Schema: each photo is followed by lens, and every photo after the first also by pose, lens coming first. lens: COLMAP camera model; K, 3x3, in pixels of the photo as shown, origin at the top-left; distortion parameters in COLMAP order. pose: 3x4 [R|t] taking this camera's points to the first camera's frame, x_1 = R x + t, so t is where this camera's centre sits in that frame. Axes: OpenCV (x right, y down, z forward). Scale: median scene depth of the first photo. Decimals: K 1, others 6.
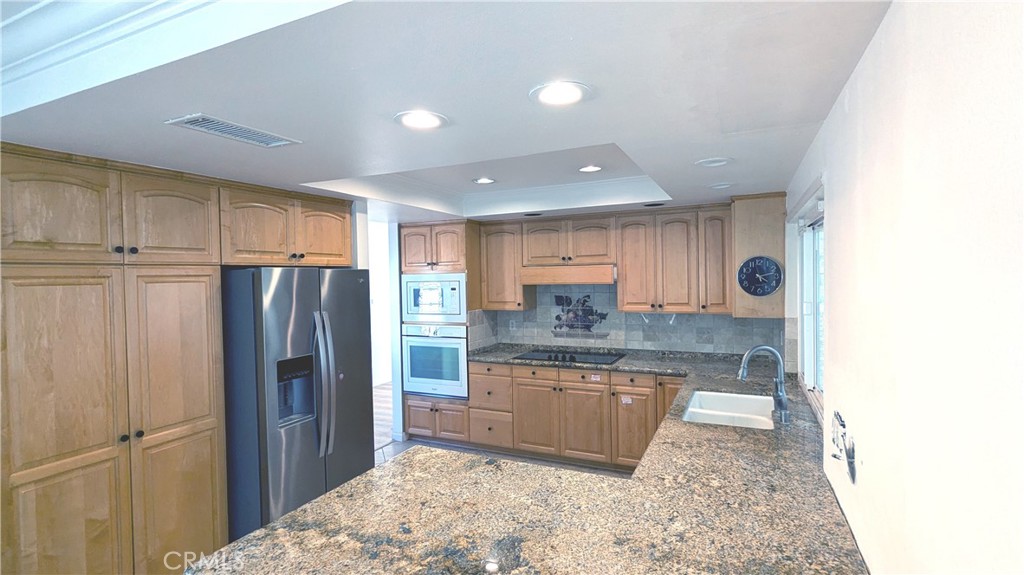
lens RADIAL K [[490.8, 0, 521.5], [0, 490.8, 286.6], [0, 0, 1]] dist [-0.001497, -0.000064]
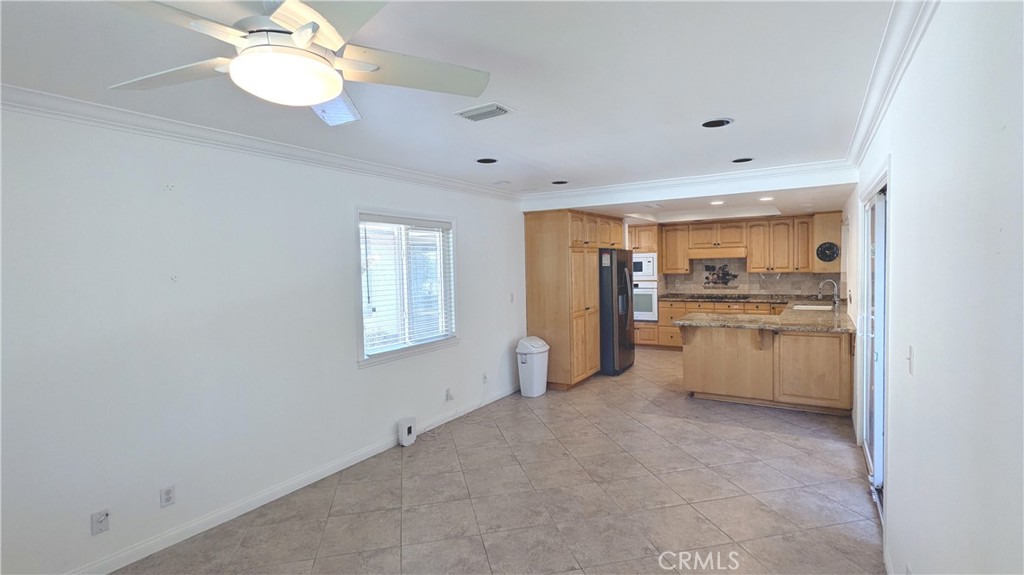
lens RADIAL K [[490.8, 0, 521.5], [0, 490.8, 286.6], [0, 0, 1]] dist [-0.001497, -0.000064]
pose [[0.993582, 0.001015, -0.113111, -0.426785], [0.001879, 0.999674, 0.025478, 0.053127], [0.113100, -0.025527, 0.993256, -0.912003]]
